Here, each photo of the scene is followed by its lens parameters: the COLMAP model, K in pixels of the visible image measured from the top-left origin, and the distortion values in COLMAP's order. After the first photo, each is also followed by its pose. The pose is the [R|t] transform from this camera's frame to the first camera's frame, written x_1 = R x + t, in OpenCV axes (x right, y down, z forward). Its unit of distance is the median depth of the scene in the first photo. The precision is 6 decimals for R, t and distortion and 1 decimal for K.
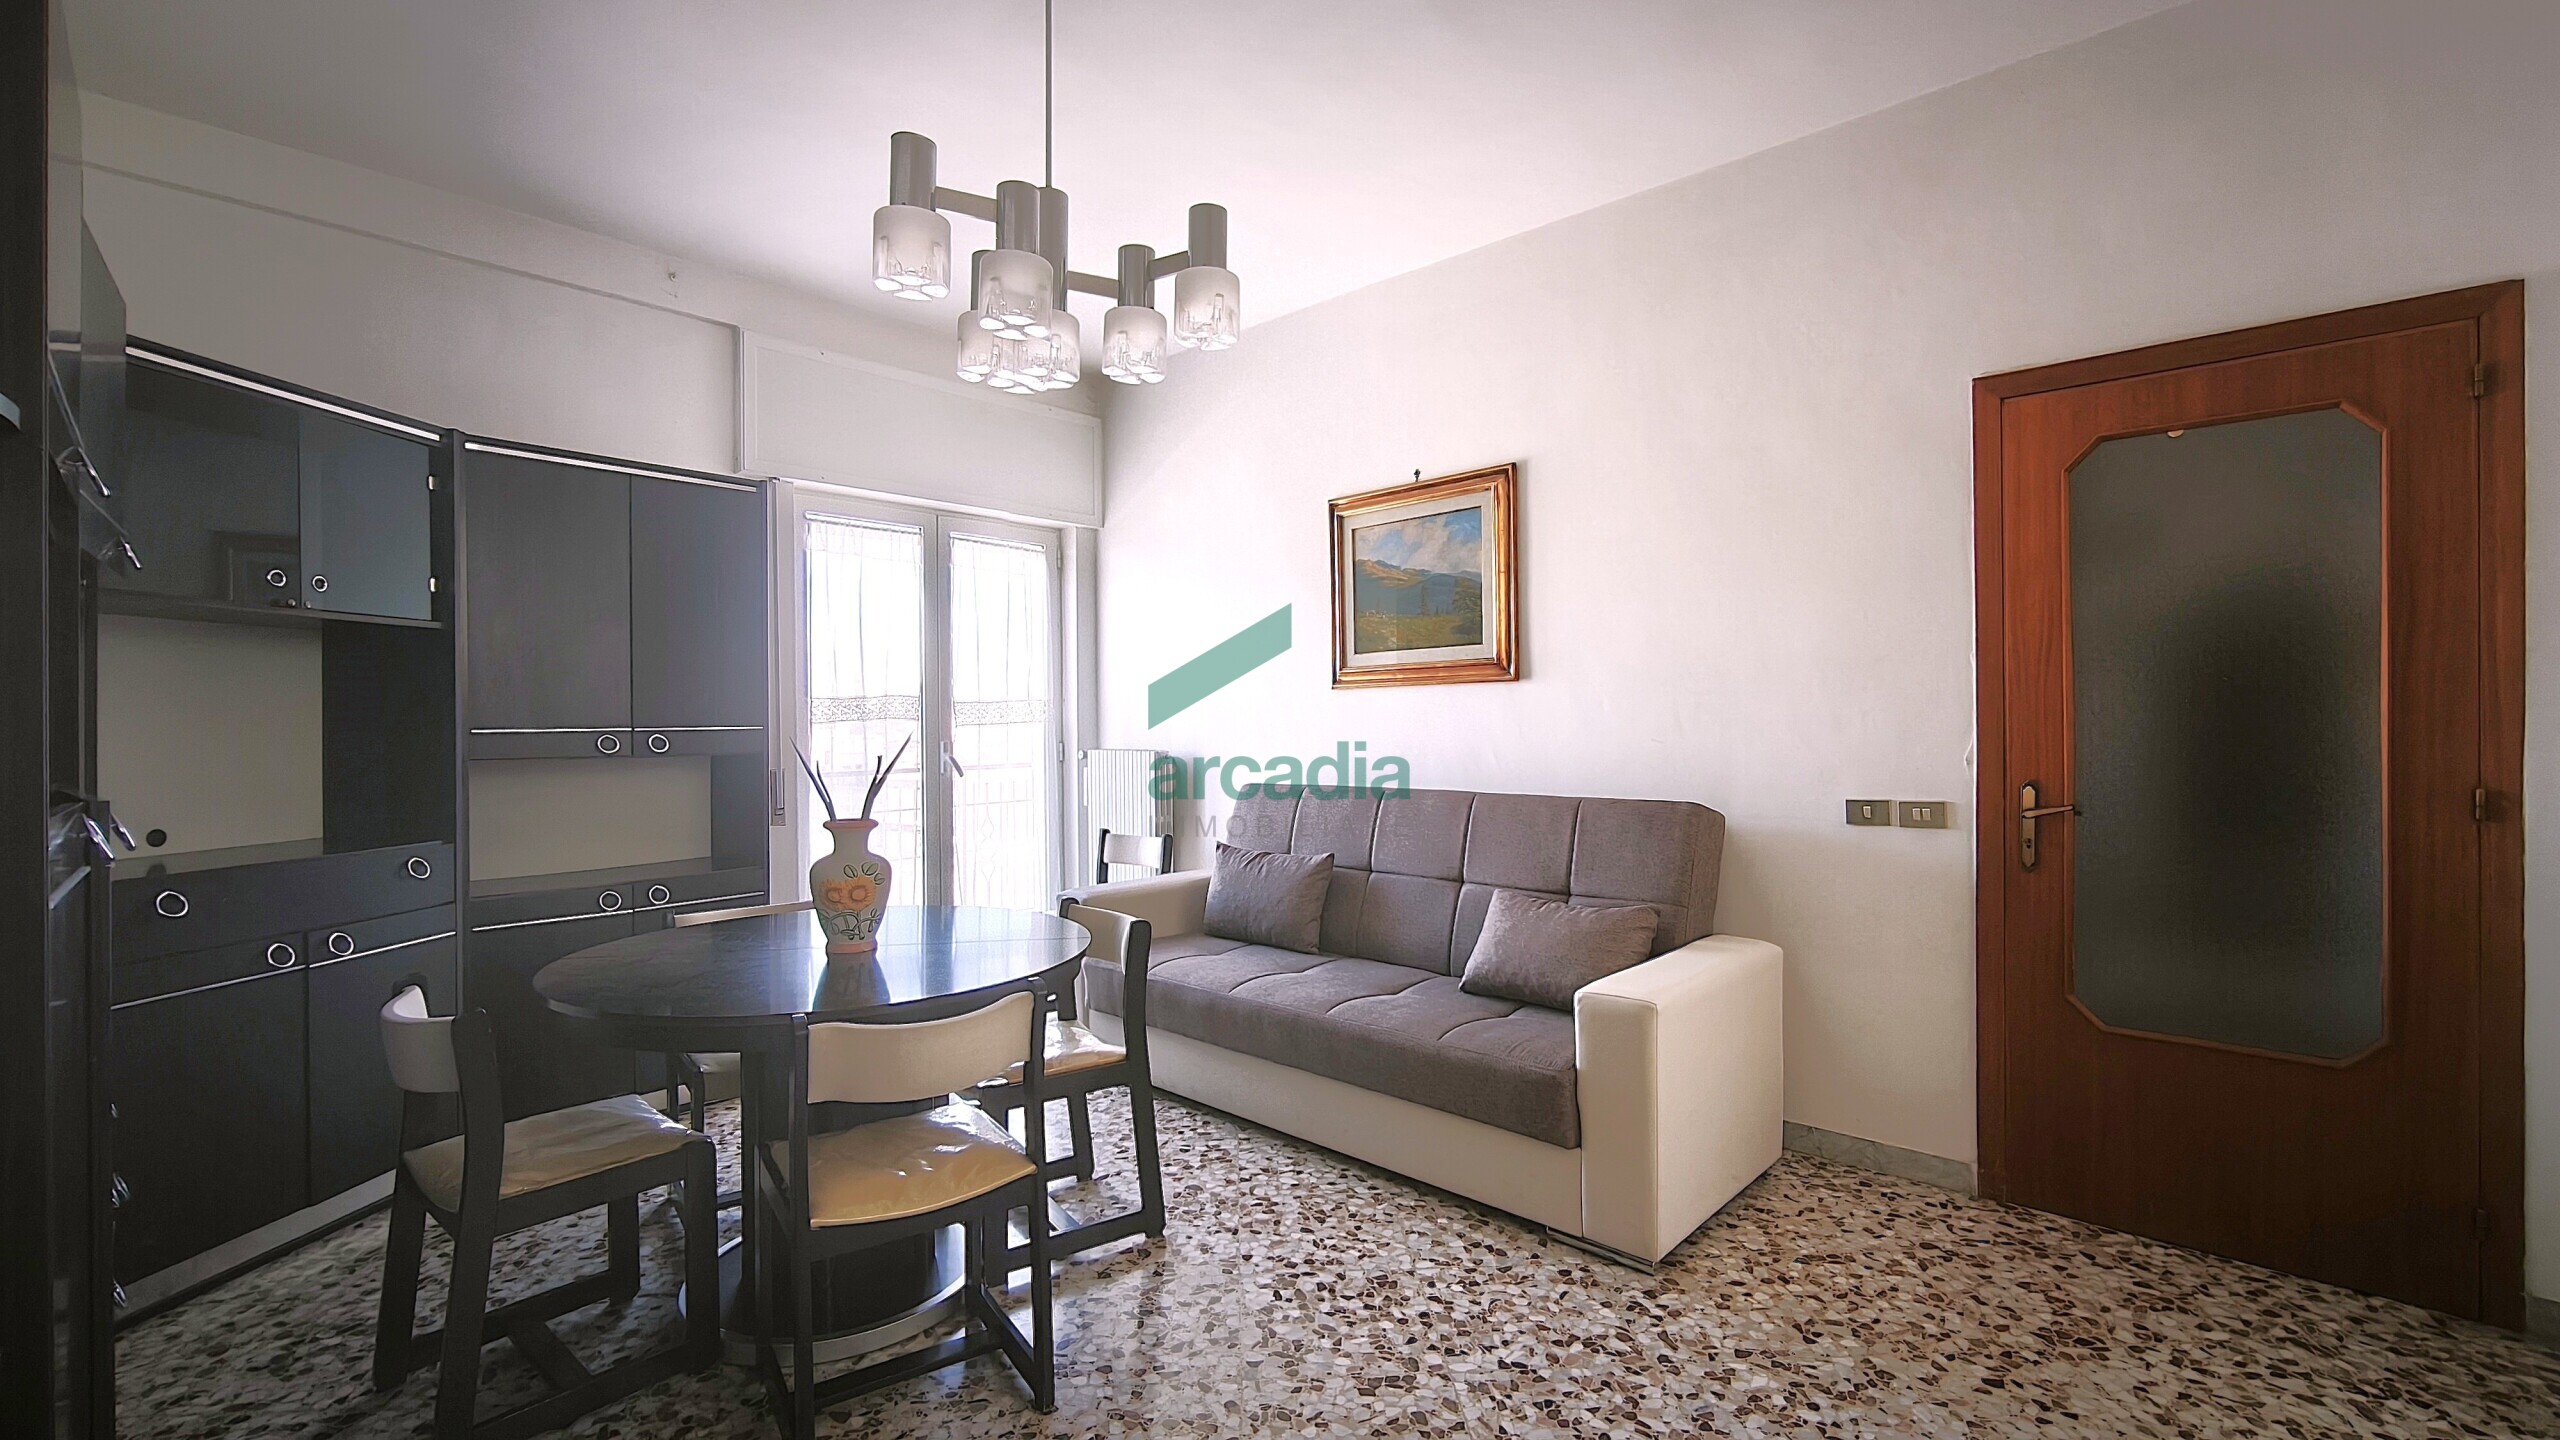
lens RADIAL K [[1071.8, 0, 1296.2], [0, 1071.8, 716.8], [0, 0, 1]] dist [-0.000554, -0.000158]
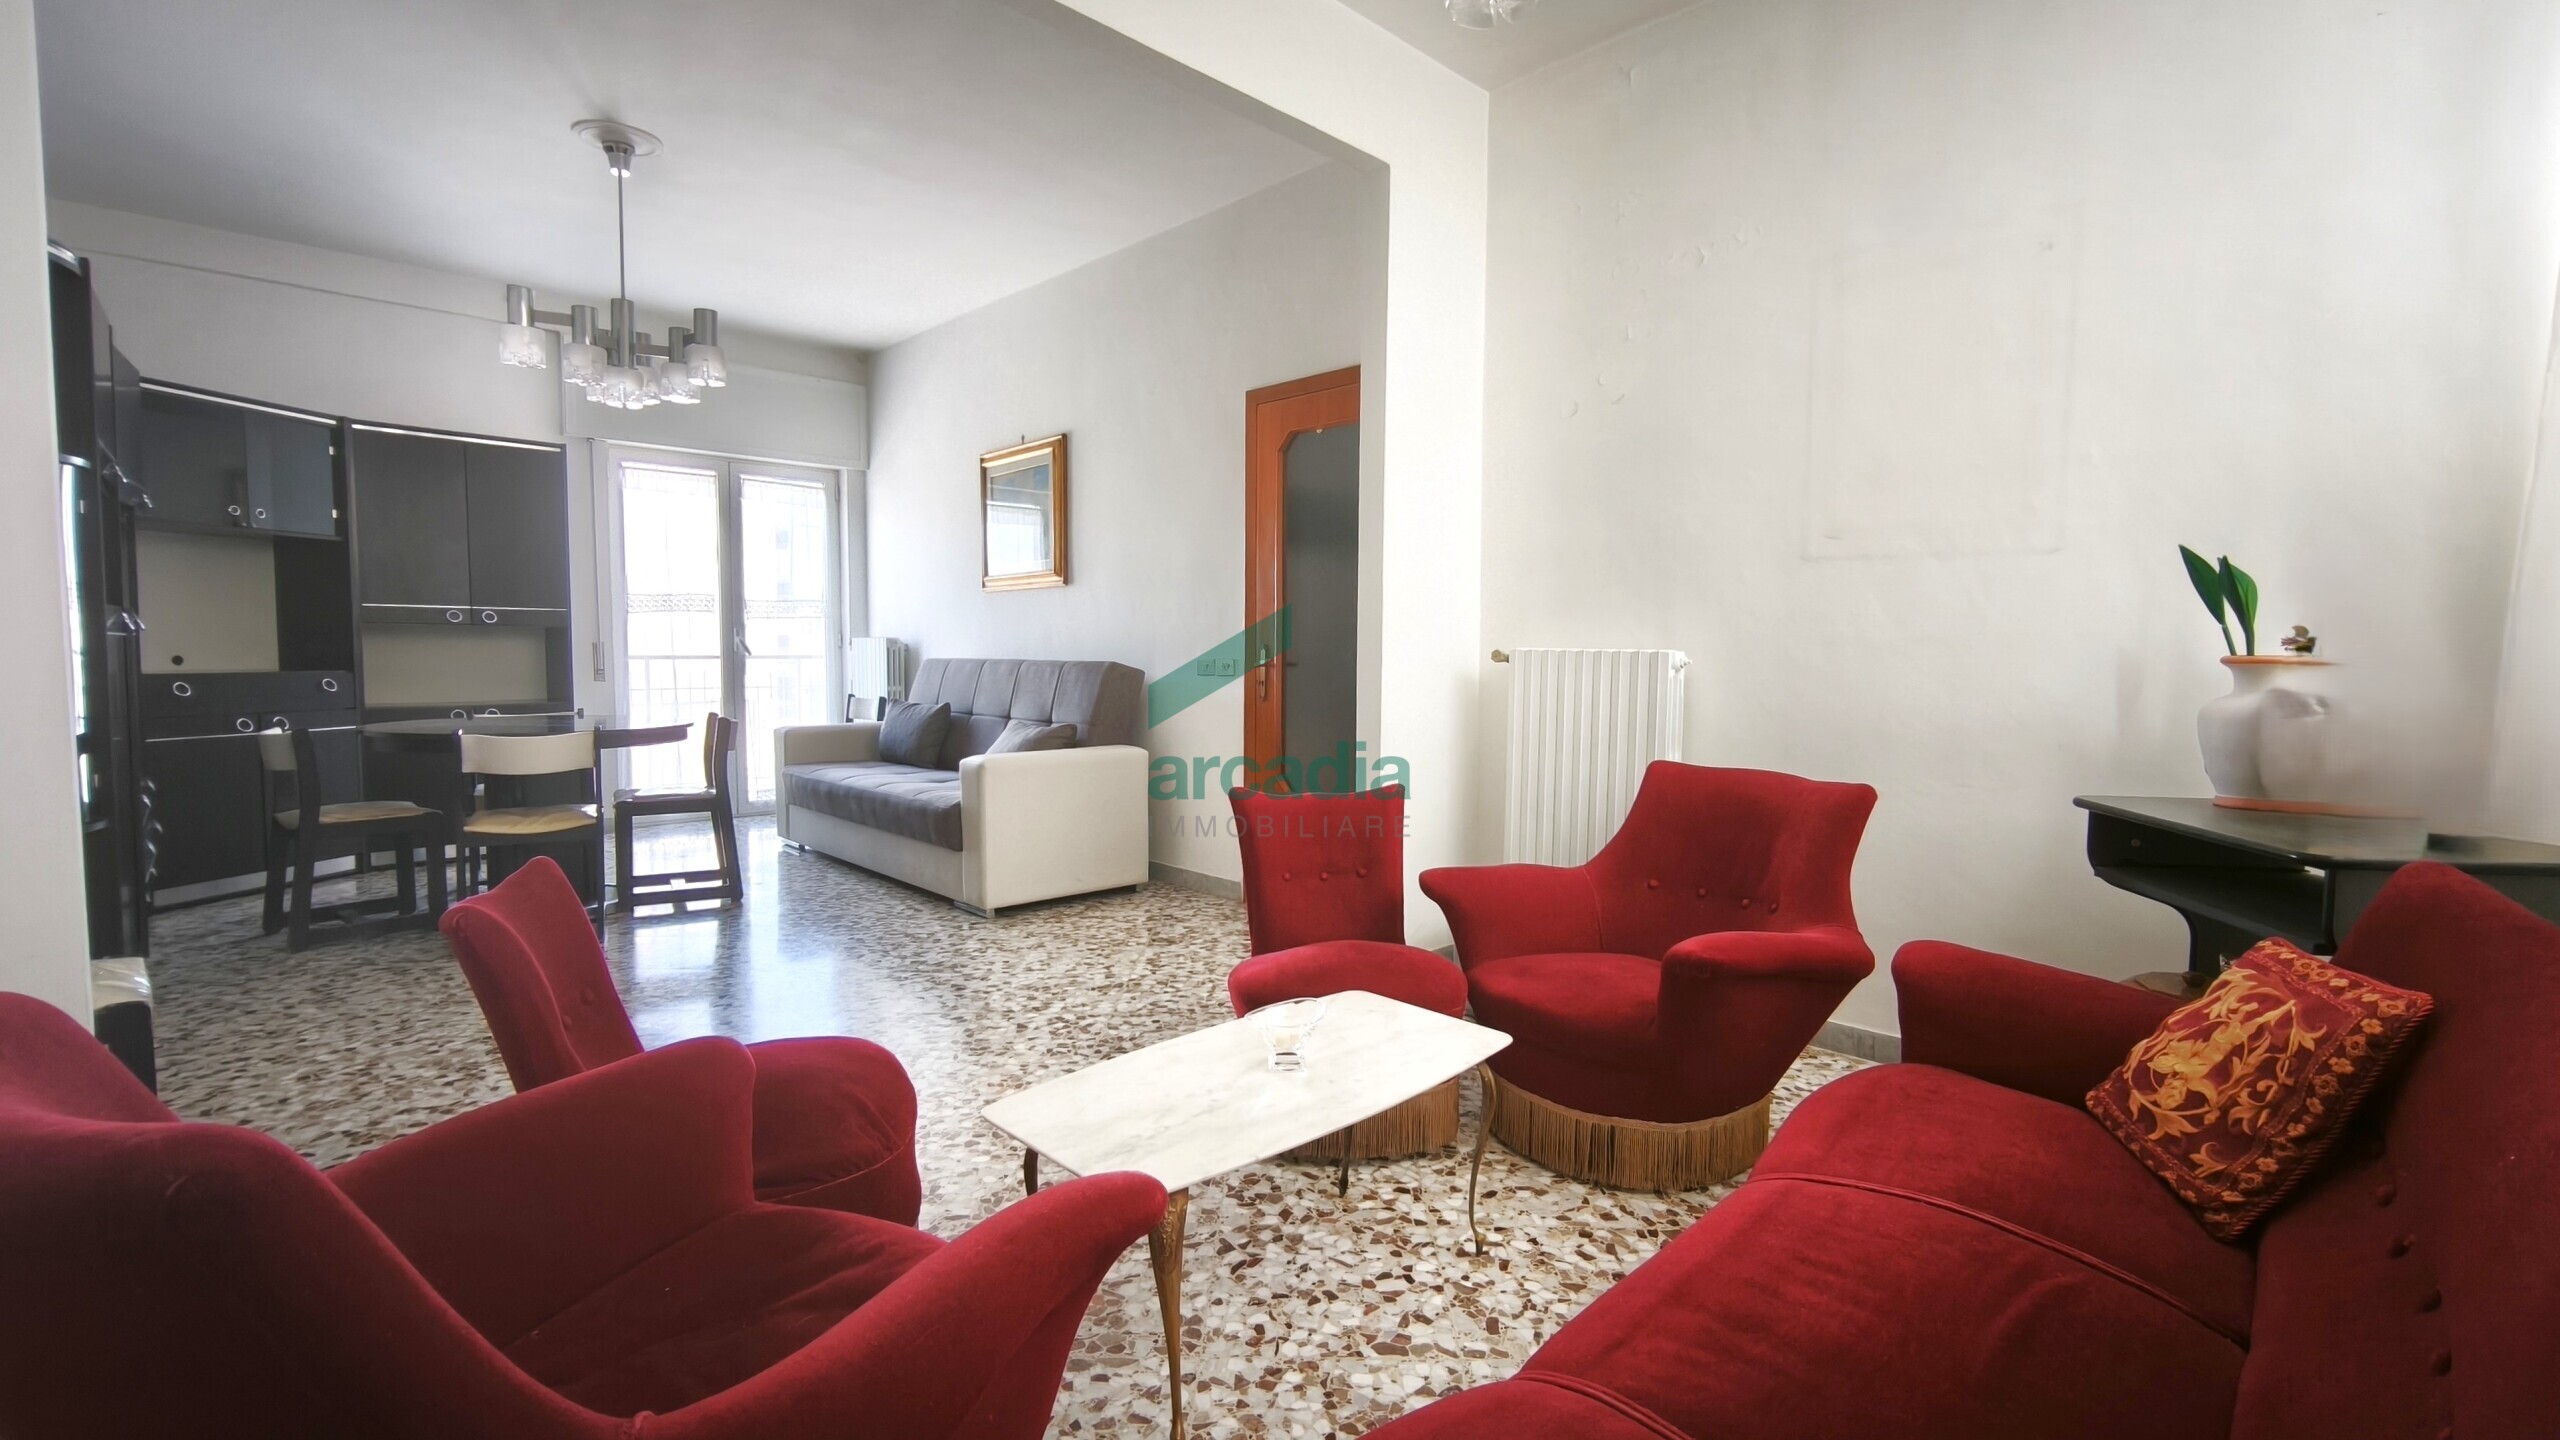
lens RADIAL K [[1071.8, 0, 1259.7], [0, 1071.8, 713.8], [0, 0, 1]] dist [-0.000554, -0.000158]
pose [[0.998172, 0.018312, -0.057596, 0.861989], [-0.014328, 0.997525, 0.068839, 0.057589], [0.058714, -0.067888, 0.995964, -0.693195]]
